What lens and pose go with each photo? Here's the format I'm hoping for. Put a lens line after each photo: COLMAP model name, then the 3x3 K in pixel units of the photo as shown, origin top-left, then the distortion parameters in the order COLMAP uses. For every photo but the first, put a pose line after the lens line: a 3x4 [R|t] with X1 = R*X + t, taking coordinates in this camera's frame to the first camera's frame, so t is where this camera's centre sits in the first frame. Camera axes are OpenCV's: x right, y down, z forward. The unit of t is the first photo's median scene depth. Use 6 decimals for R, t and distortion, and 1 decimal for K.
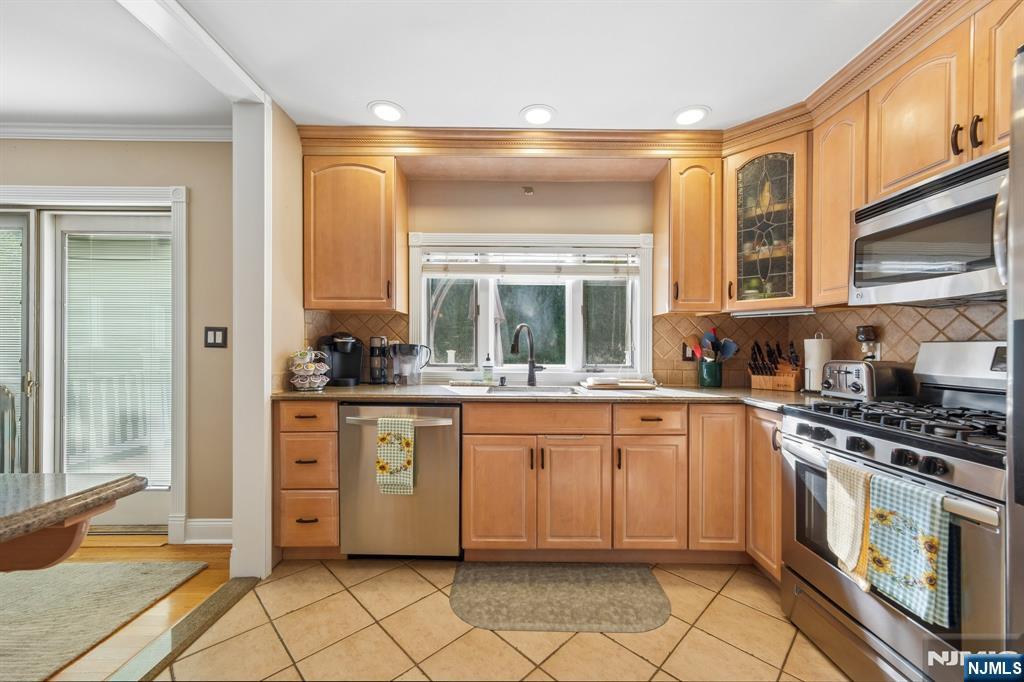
lens RADIAL K [[388.6, 0, 513.7], [0, 388.6, 347.5], [0, 0, 1]] dist [0.001334, 0.000153]
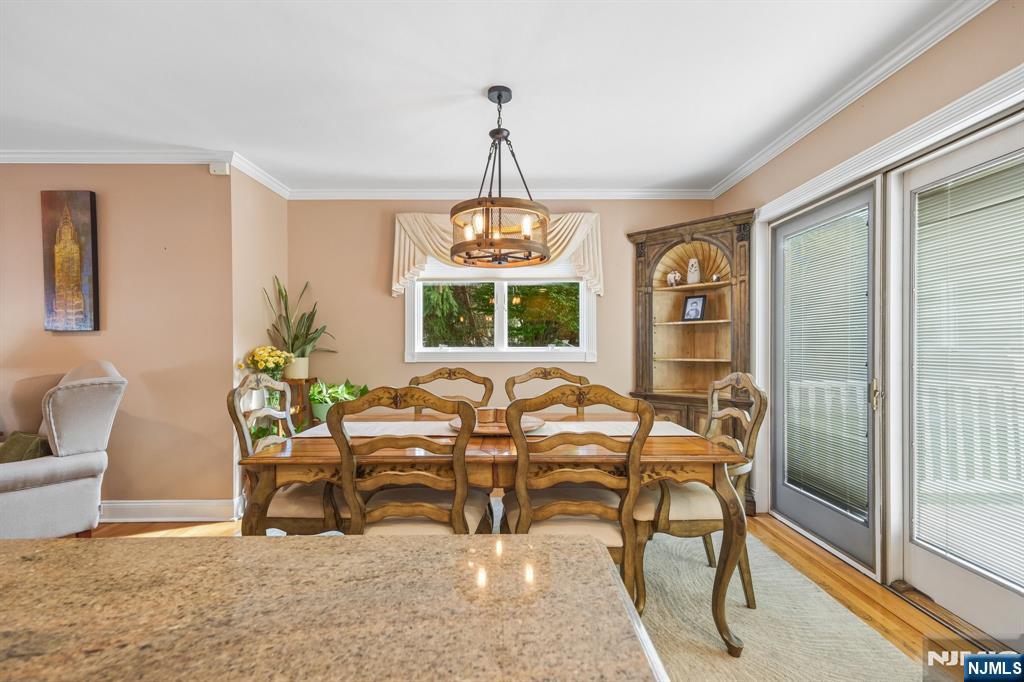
lens RADIAL K [[446.9, 0, 512.8], [0, 446.9, 343.8], [0, 0, 1]] dist [0.015233, 0.000282]
pose [[0.001286, 0.001606, -0.999998, -0.303623], [0.005552, 0.999983, 0.001613, -0.015206], [0.999984, -0.005554, 0.001277, 0.243794]]
